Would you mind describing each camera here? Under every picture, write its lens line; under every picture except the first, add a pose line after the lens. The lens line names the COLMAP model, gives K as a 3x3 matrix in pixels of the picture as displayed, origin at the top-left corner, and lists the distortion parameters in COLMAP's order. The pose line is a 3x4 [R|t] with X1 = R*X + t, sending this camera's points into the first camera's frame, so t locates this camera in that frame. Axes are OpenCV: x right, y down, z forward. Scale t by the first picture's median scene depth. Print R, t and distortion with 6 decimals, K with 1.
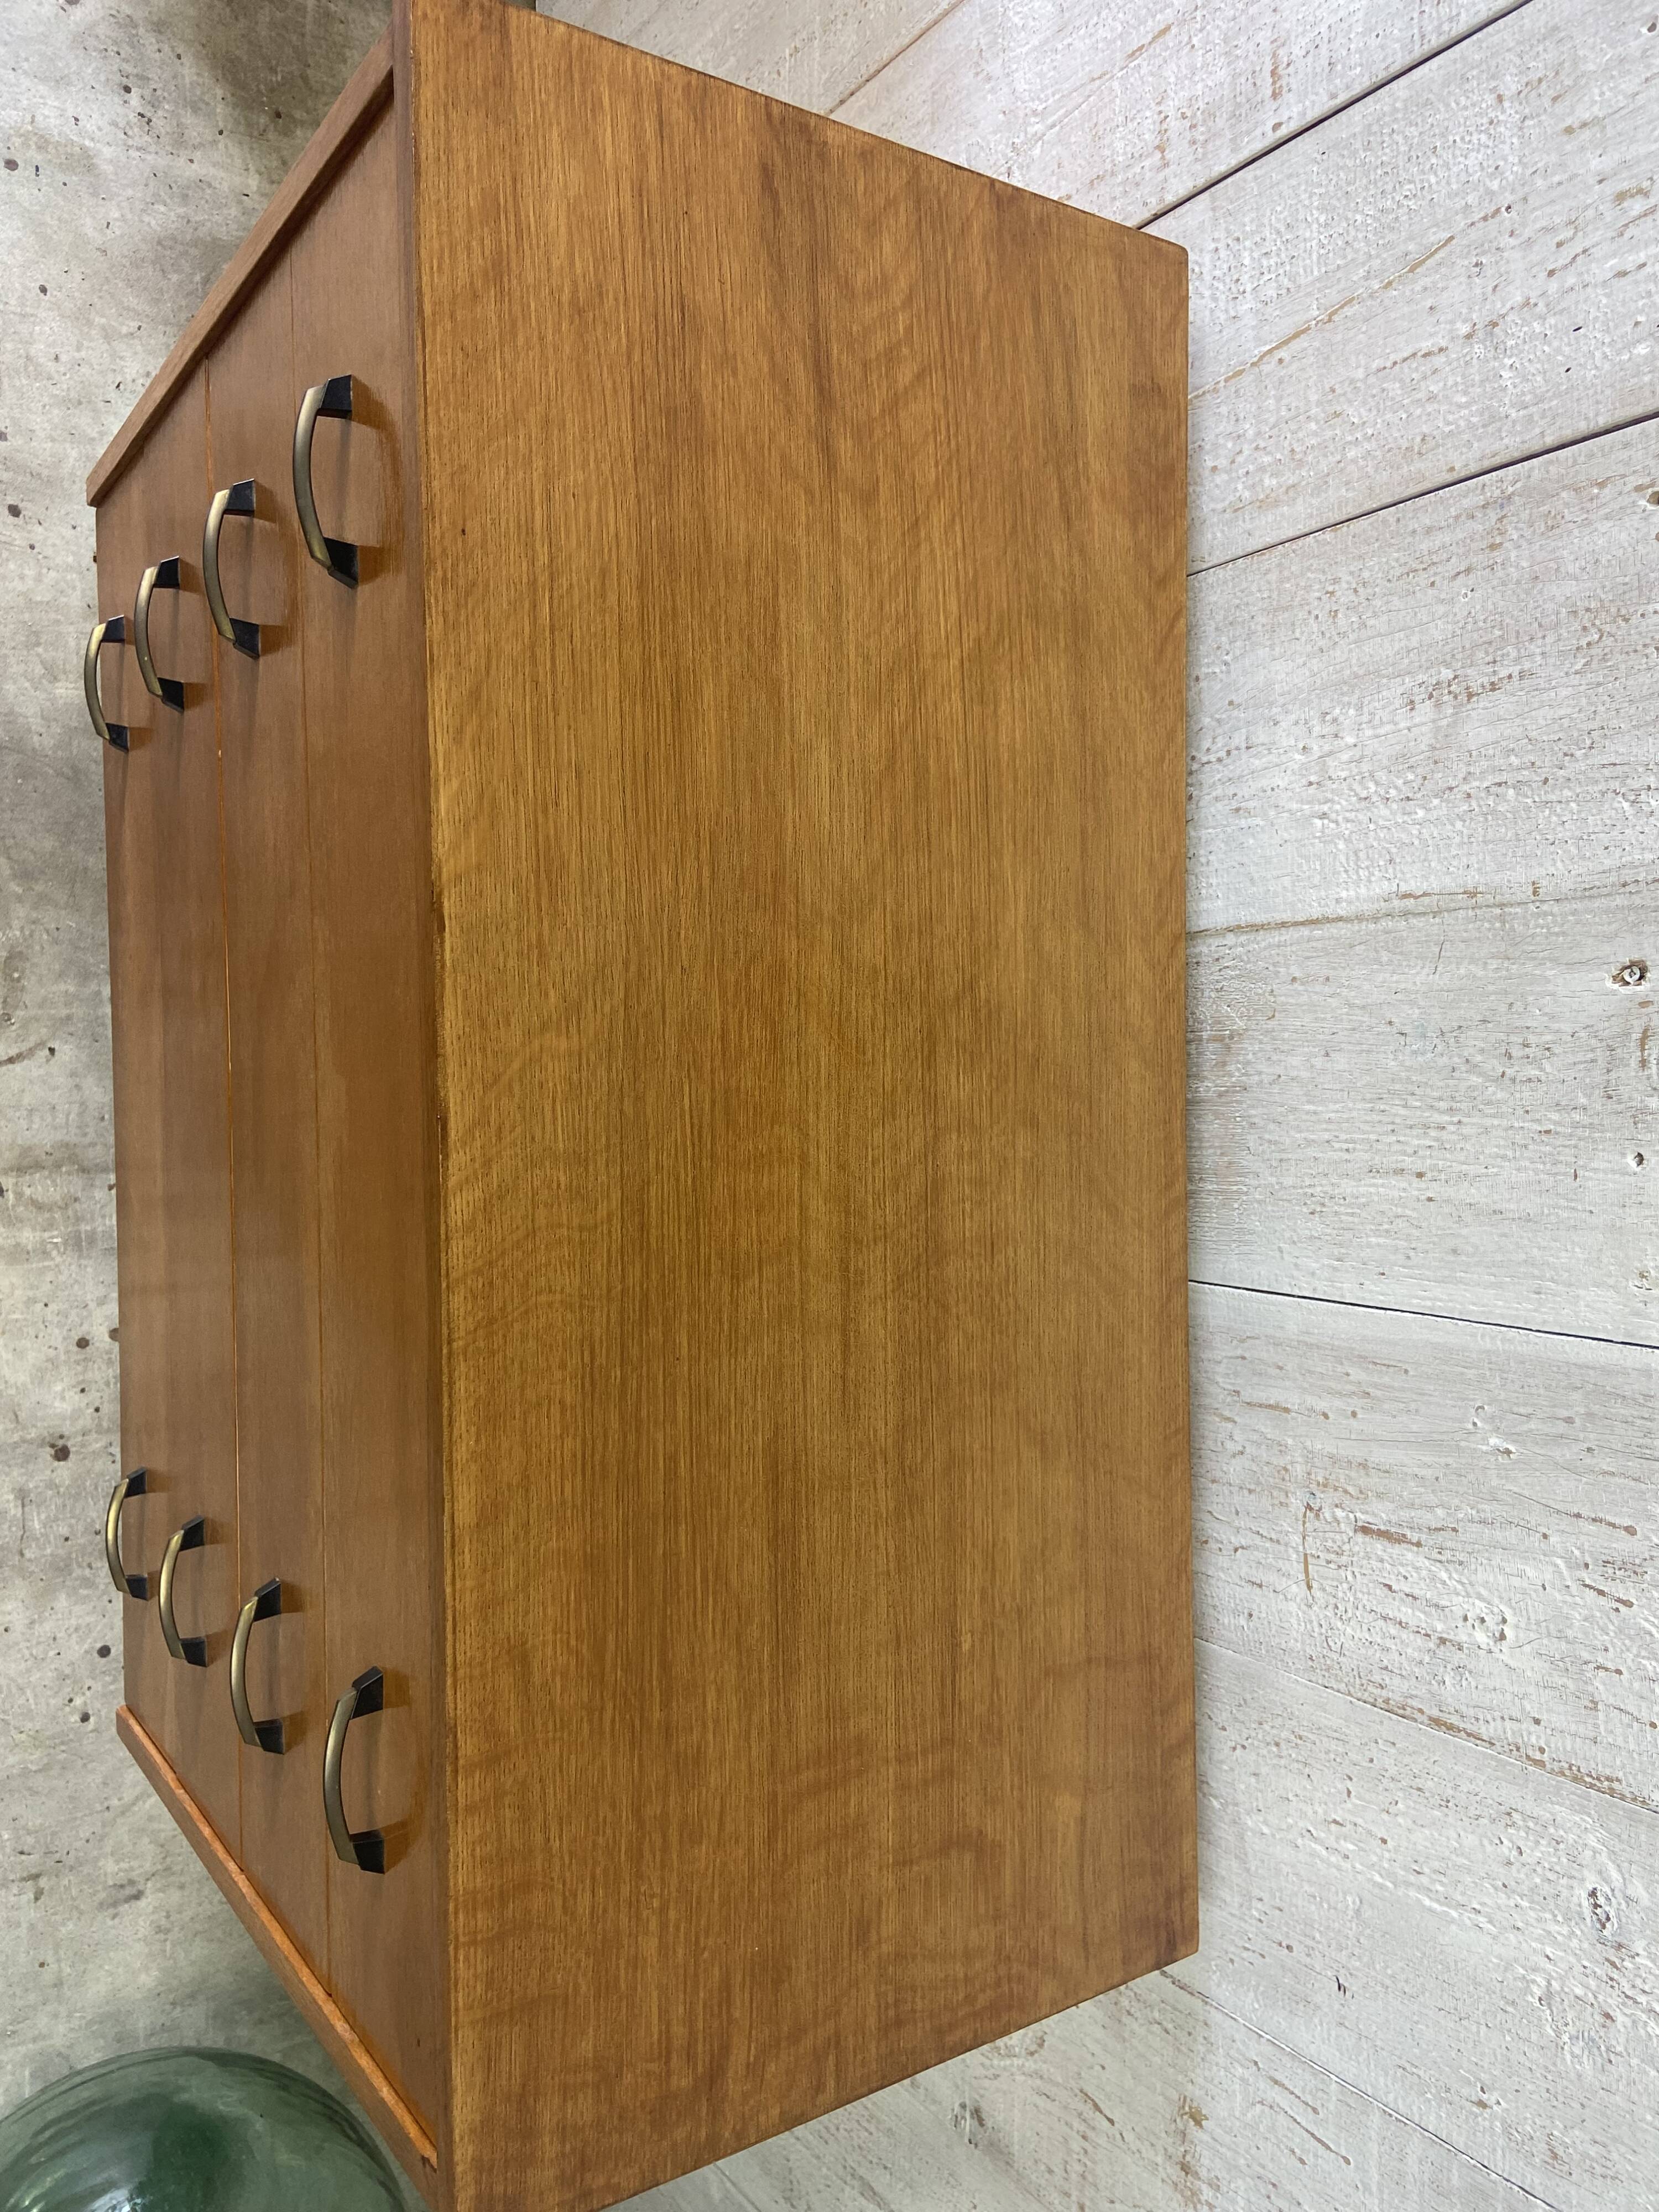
lens RADIAL K [[1664.4, 0, 847.2], [0, 1664.4, 1107.1], [0, 0, 1]] dist [0.129846, -0.168221]
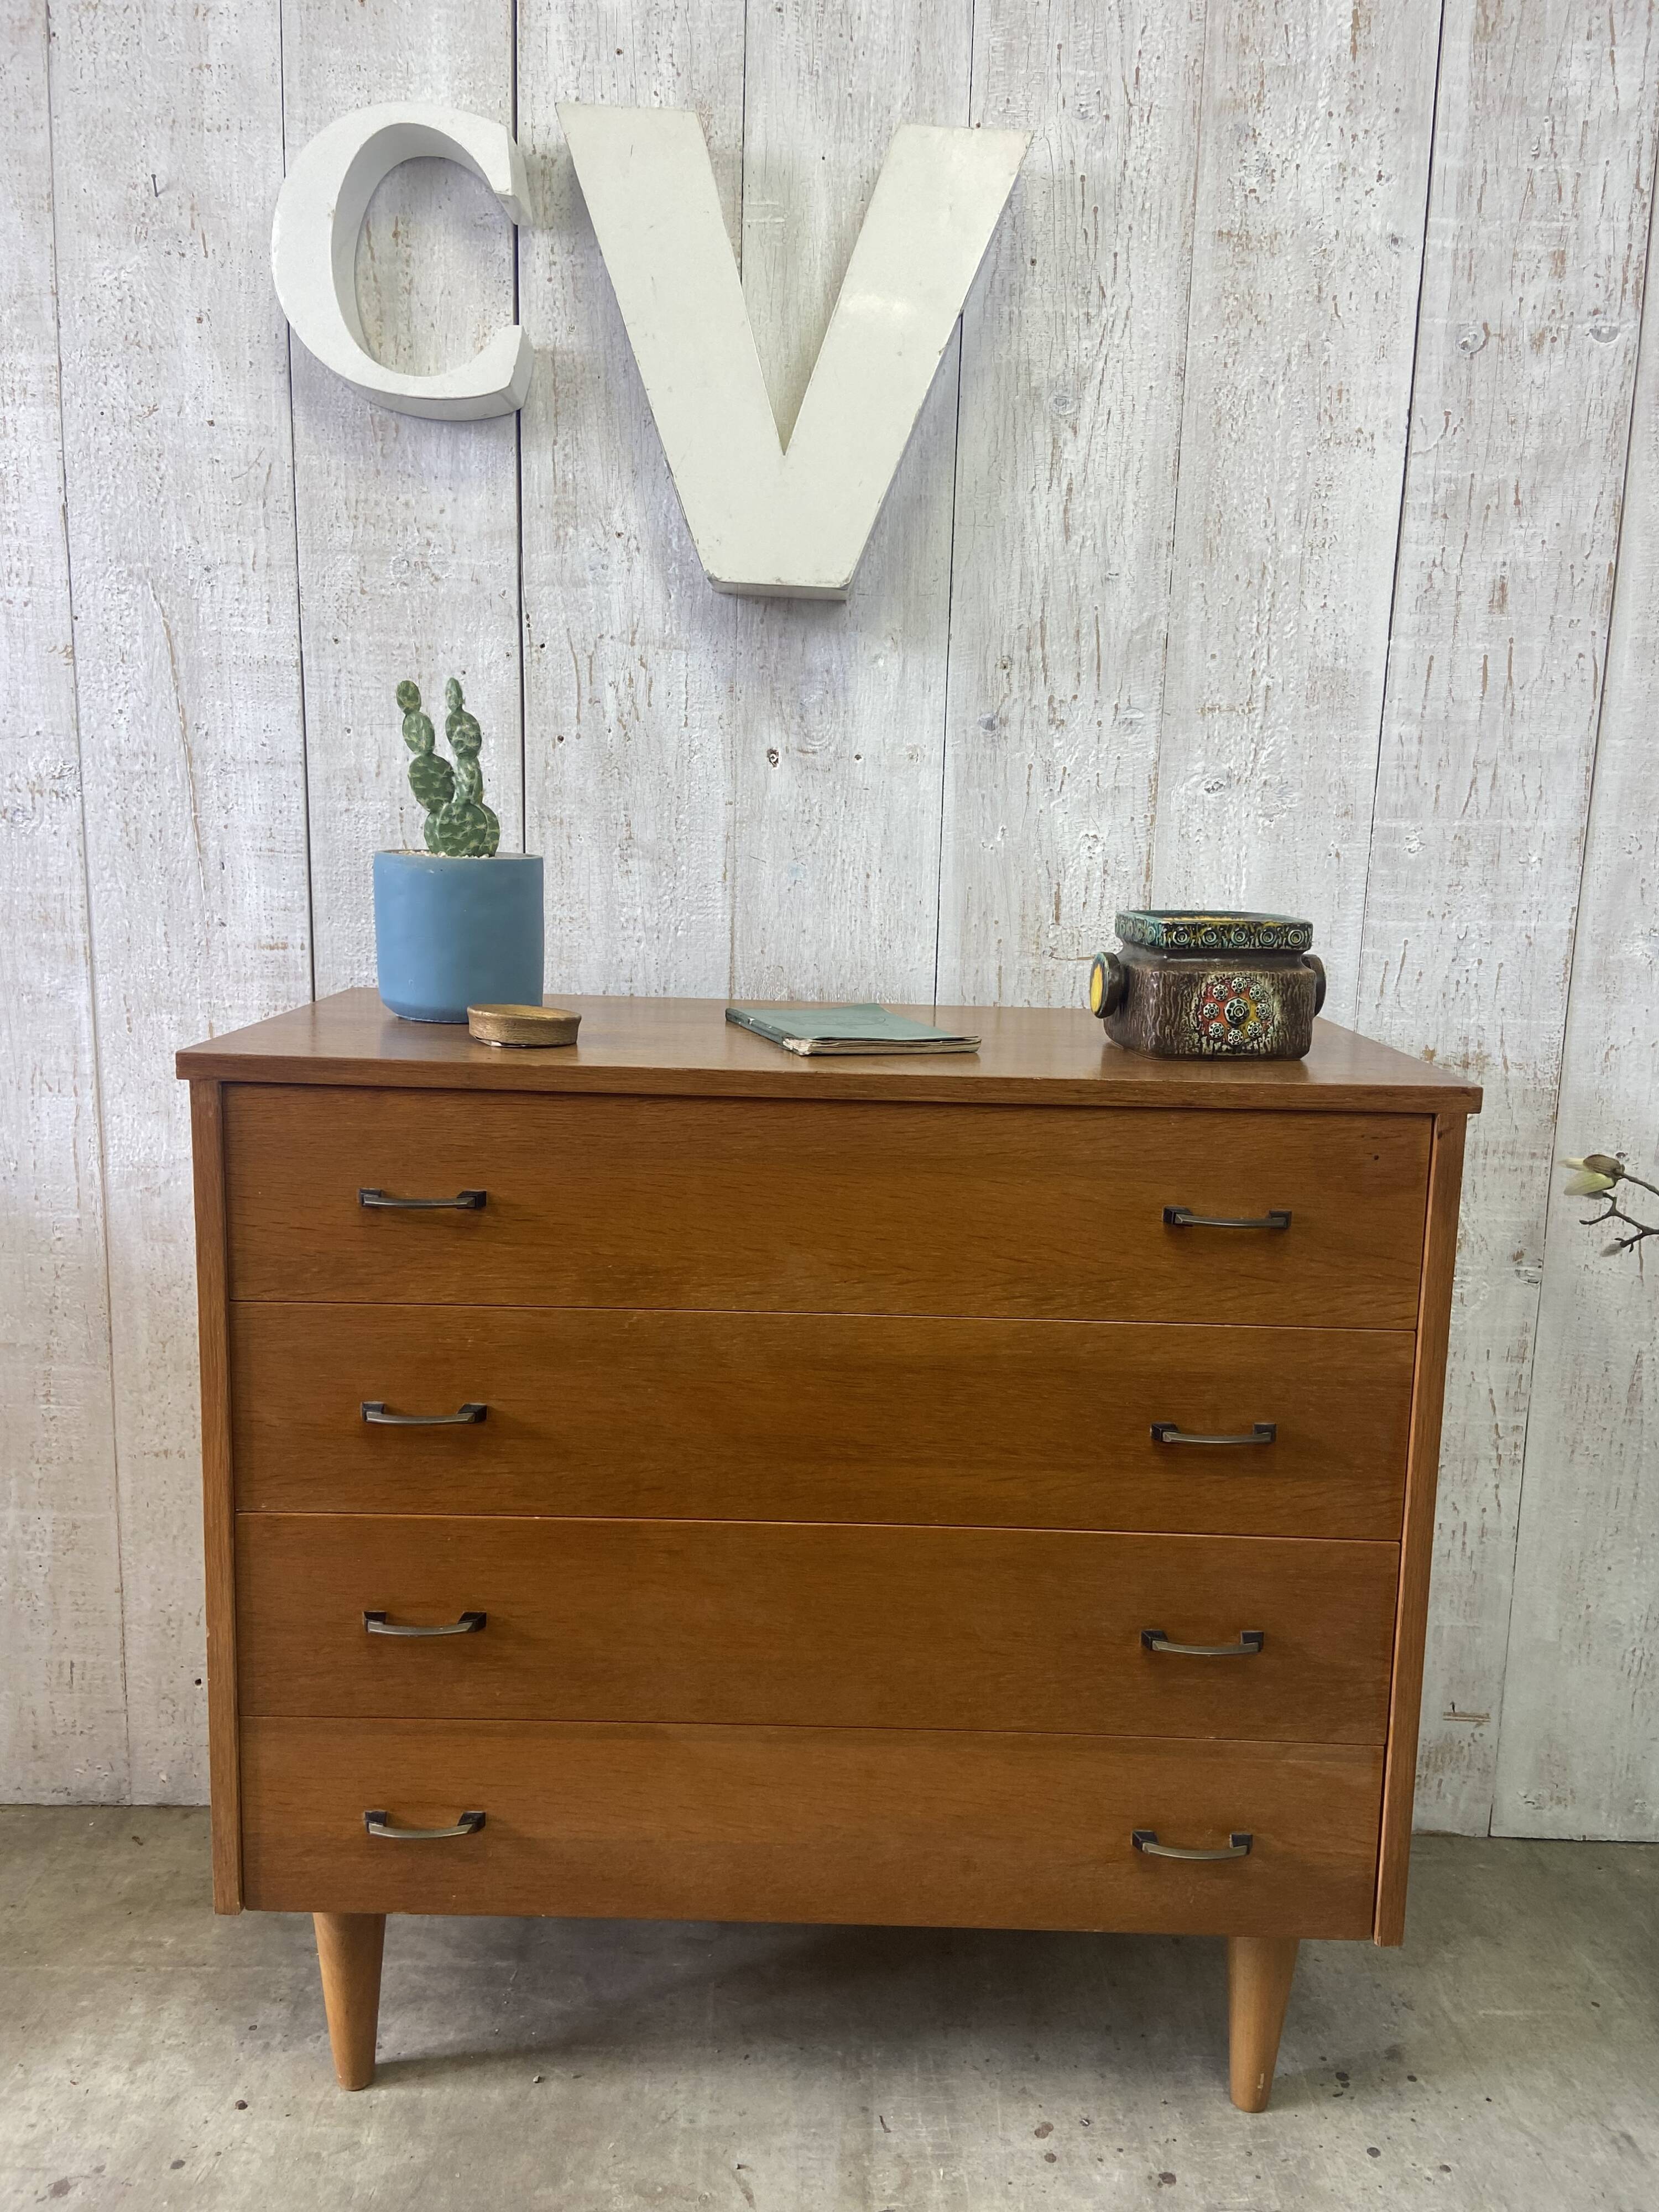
lens RADIAL K [[1664.4, 0, 836.7], [0, 1664.4, 1089.7], [0, 0, 1]] dist [0.129846, -0.168221]
pose [[0.030704, -0.689940, 0.723215, -1.221270], [0.999495, 0.015279, -0.027857, 0.061533], [0.008169, 0.723706, 0.690060, -0.153148]]
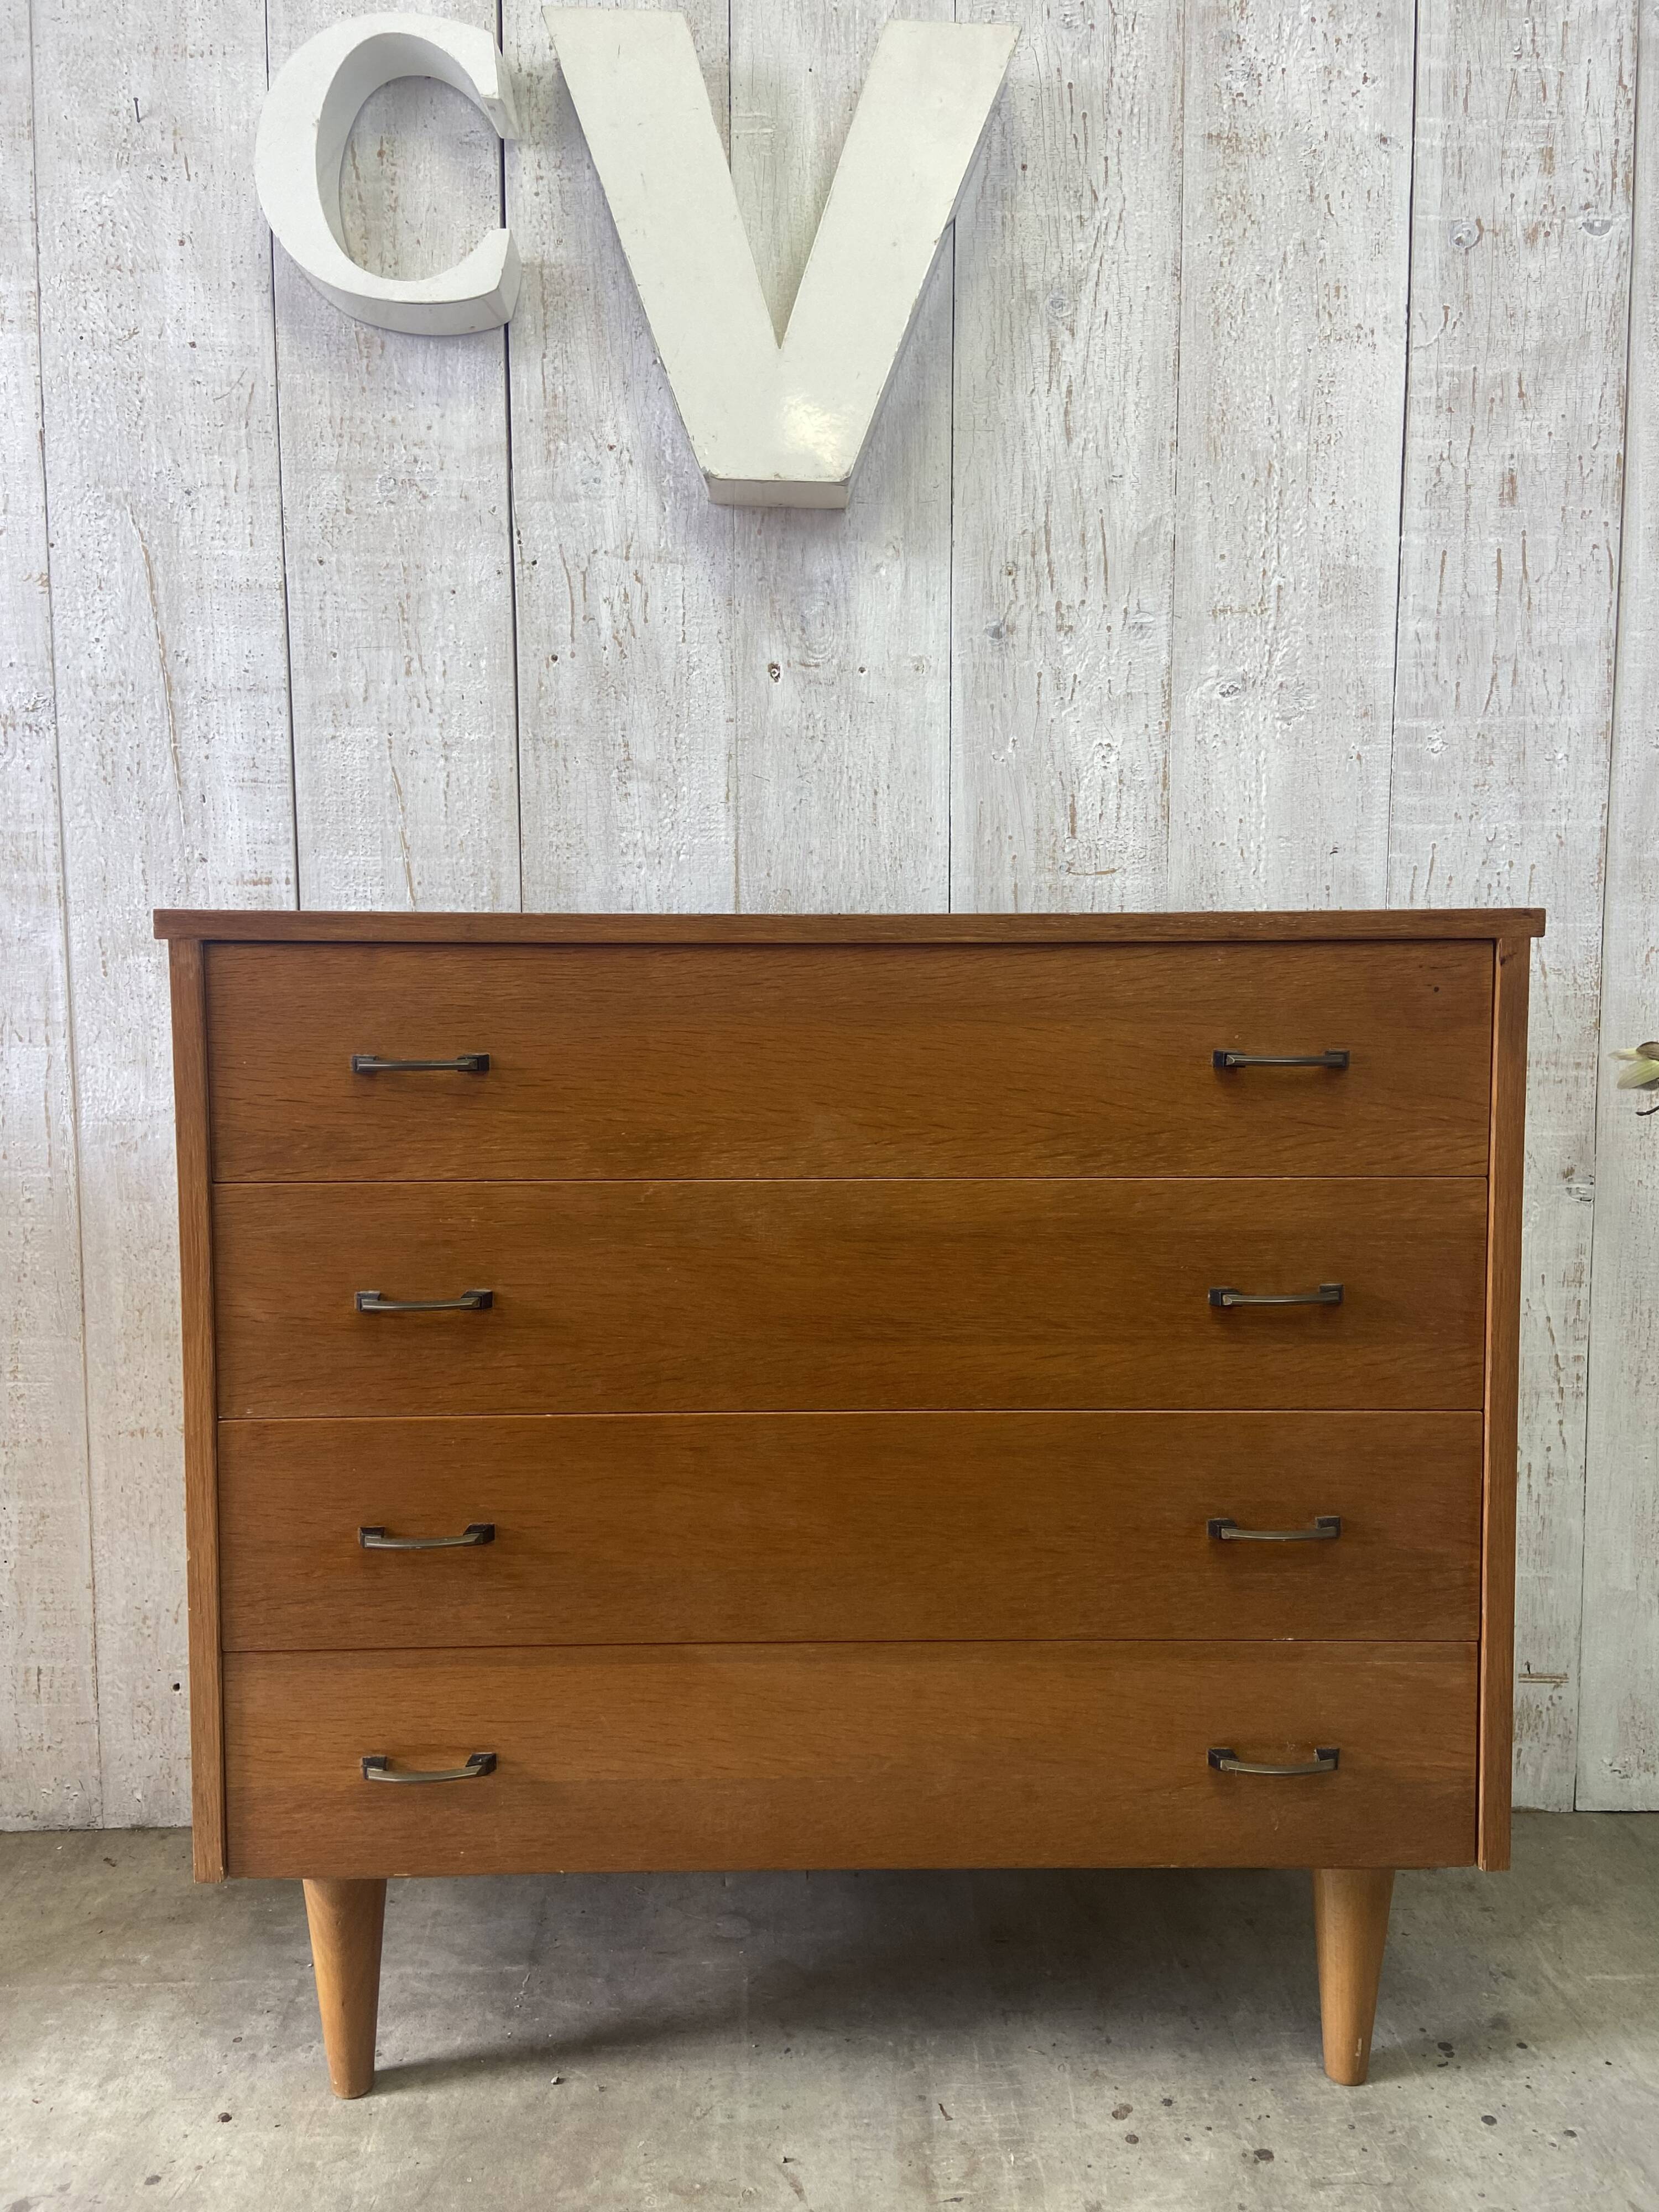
lens RADIAL K [[1664.4, 0, 845.0], [0, 1664.4, 1081.9], [0, 0, 1]] dist [0.129846, -0.168221]
pose [[-0.000267, -0.626922, 0.779082, -1.308929], [0.999781, -0.016457, -0.012900, 0.024644], [0.020909, 0.778909, 0.626789, 0.080325]]
